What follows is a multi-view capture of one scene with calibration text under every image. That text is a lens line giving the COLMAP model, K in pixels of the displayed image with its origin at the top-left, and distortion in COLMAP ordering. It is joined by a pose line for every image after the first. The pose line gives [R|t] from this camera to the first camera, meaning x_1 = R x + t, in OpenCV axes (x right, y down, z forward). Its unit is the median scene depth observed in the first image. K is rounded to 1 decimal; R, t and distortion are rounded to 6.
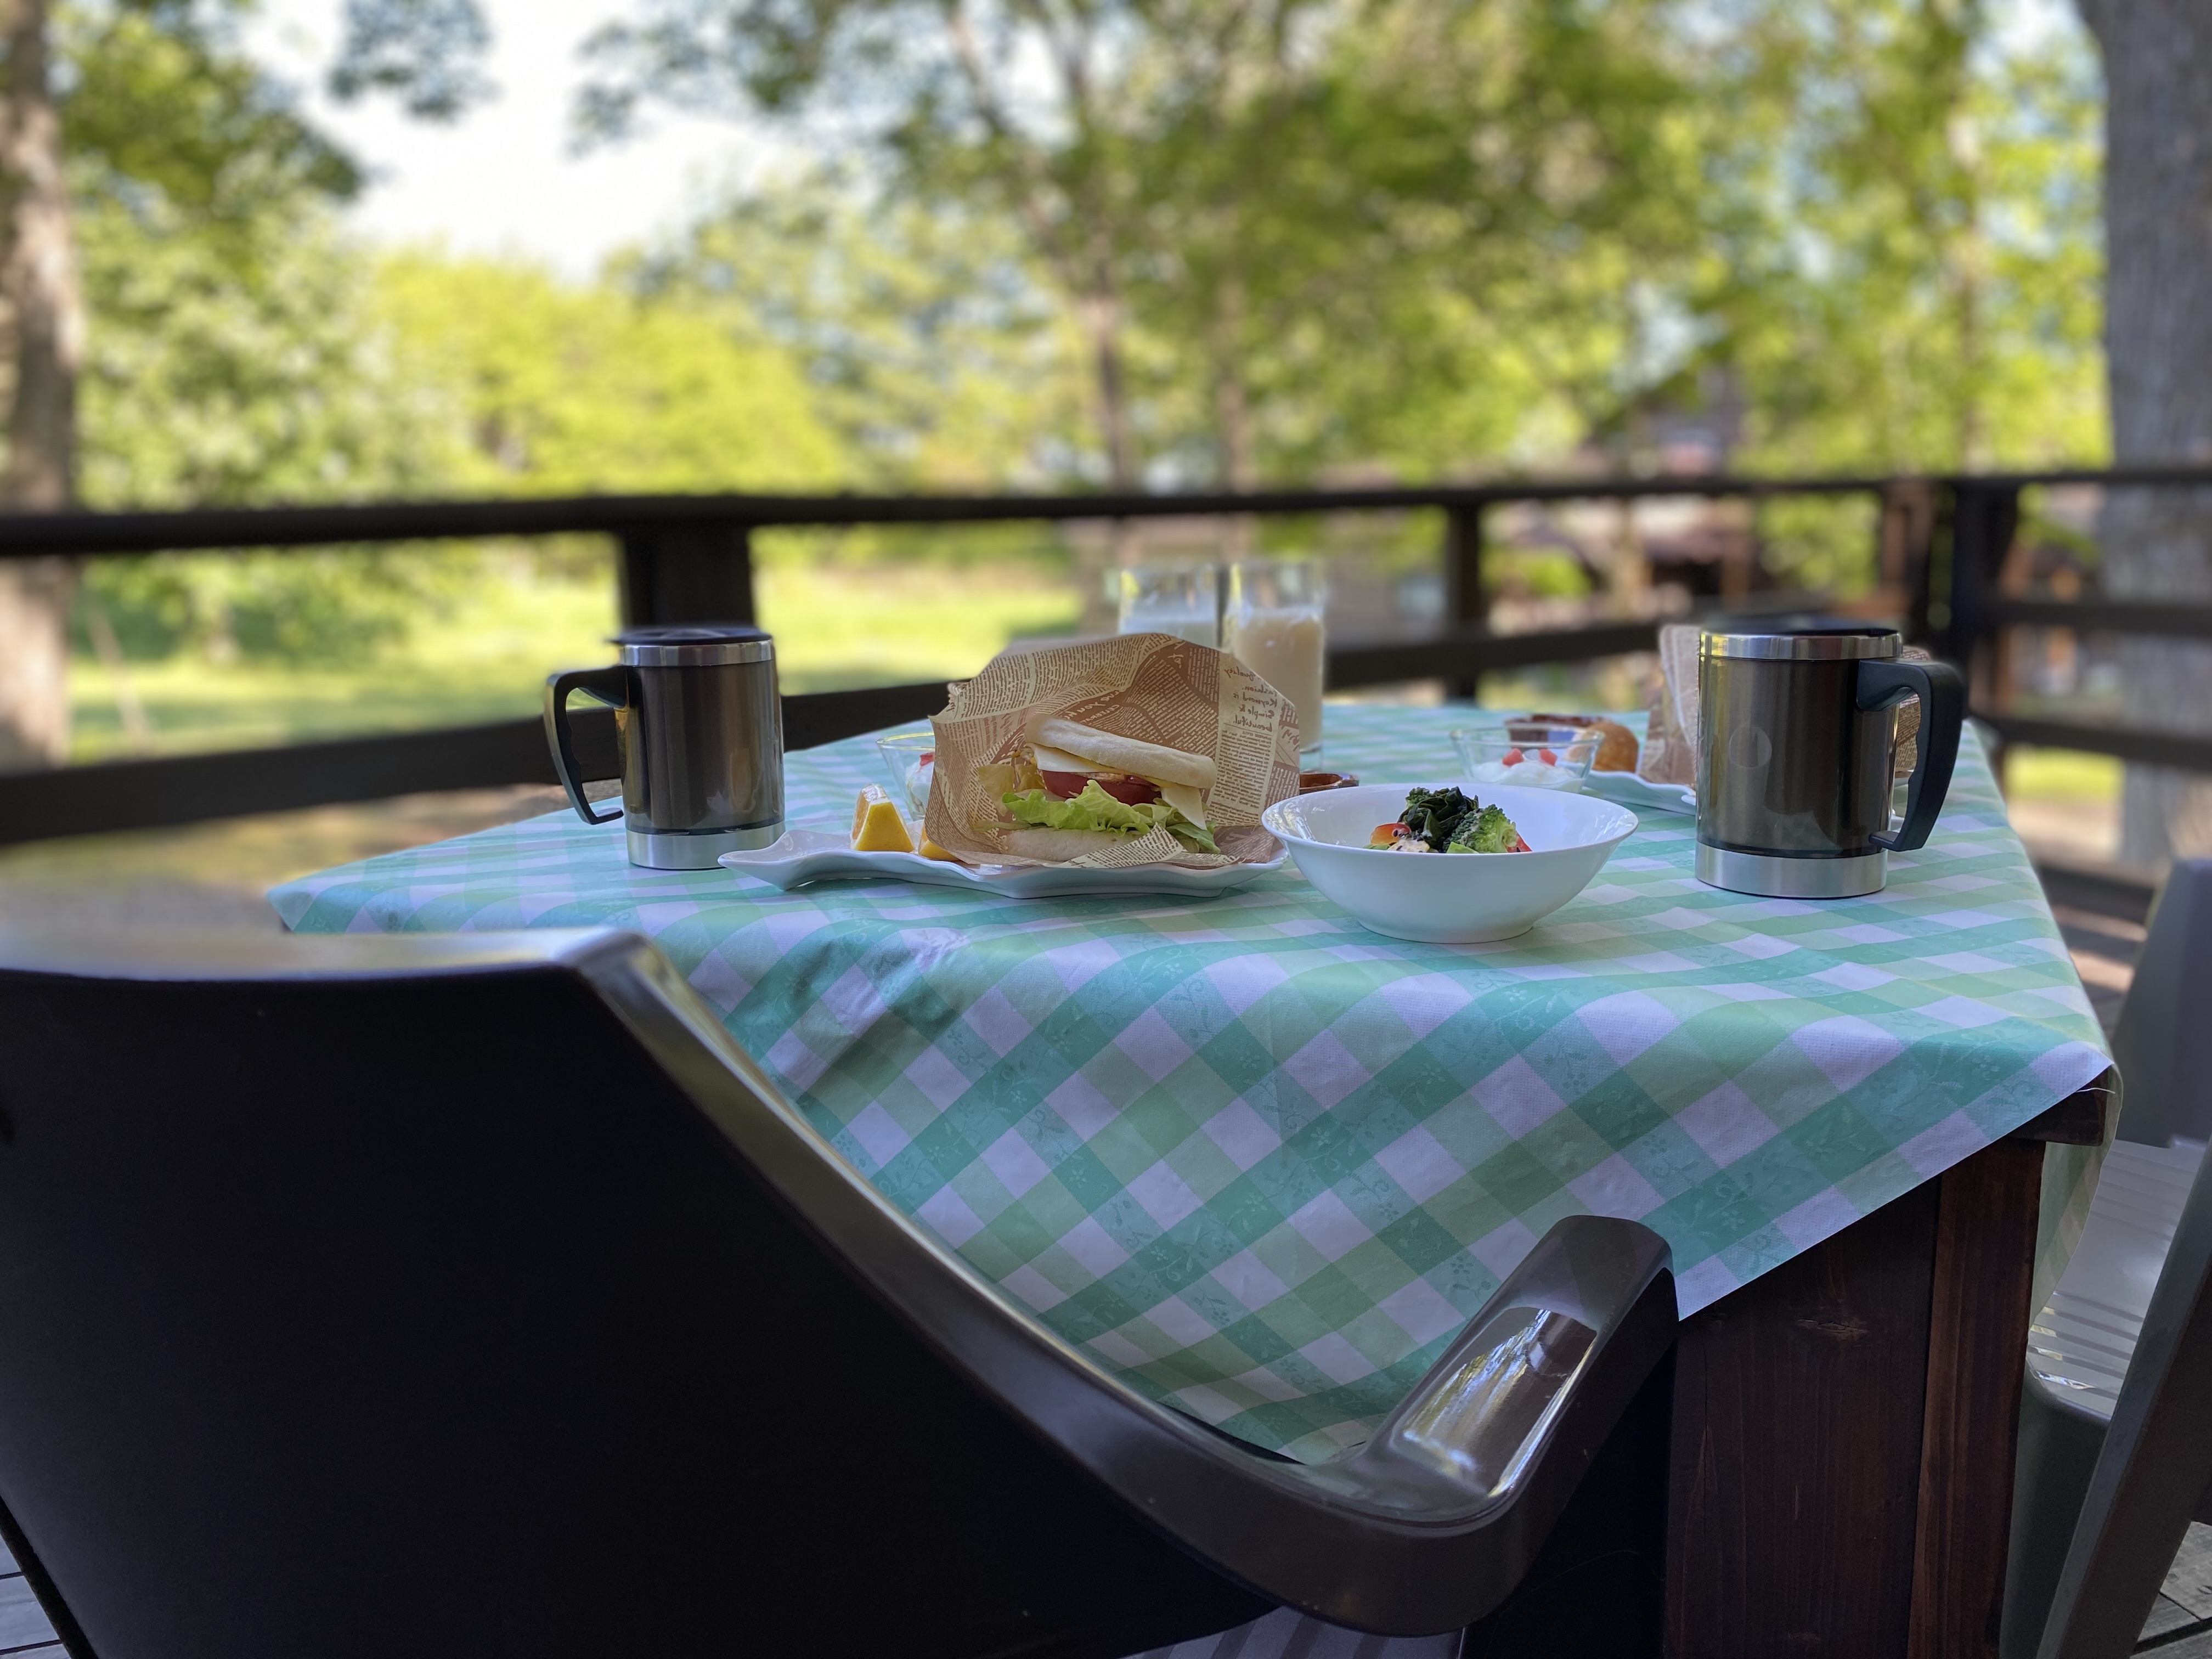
lens RADIAL K [[1687.4, 0, 1106.0], [0, 1687.4, 829.5], [0, 0, 1]] dist [0.119816, -0.358824]
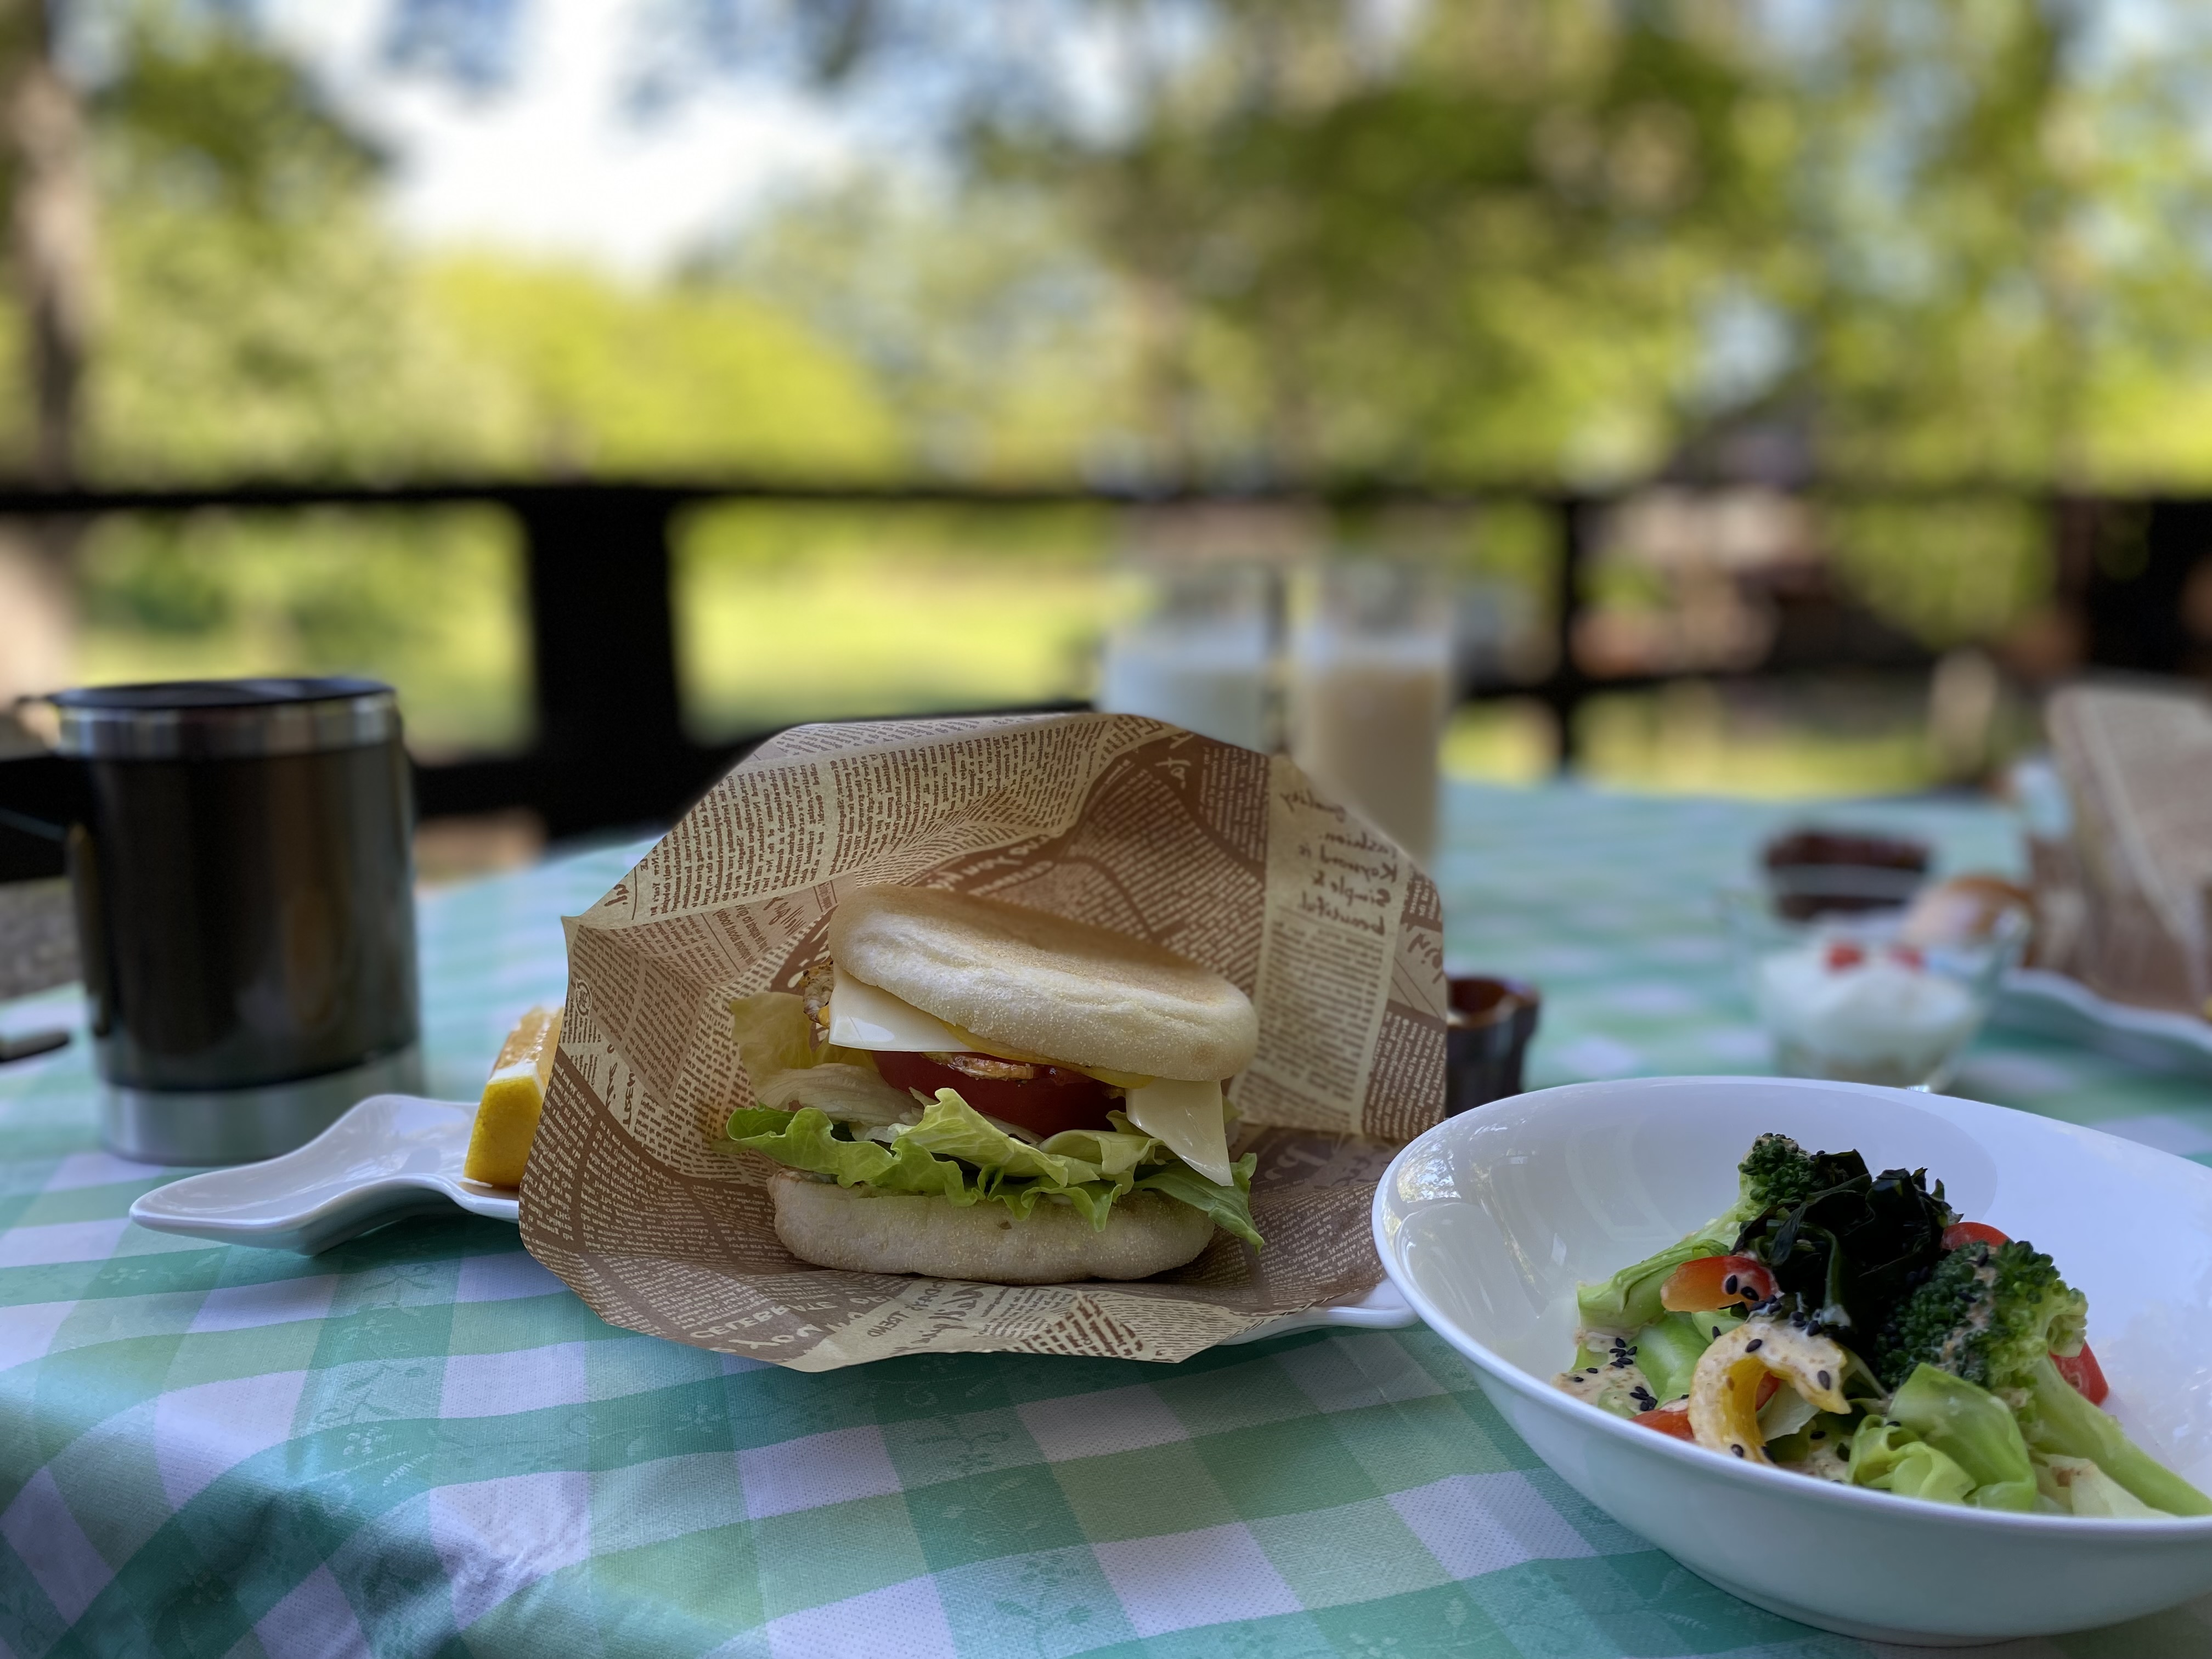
lens RADIAL K [[1687.4, 0, 1106.0], [0, 1687.4, 829.5], [0, 0, 1]] dist [0.119816, -0.358824]
pose [[0.999321, 0.019634, -0.031164, 0.033837], [-0.019738, 0.999801, -0.003006, -0.074676], [0.031098, 0.003619, 0.999510, 0.491194]]
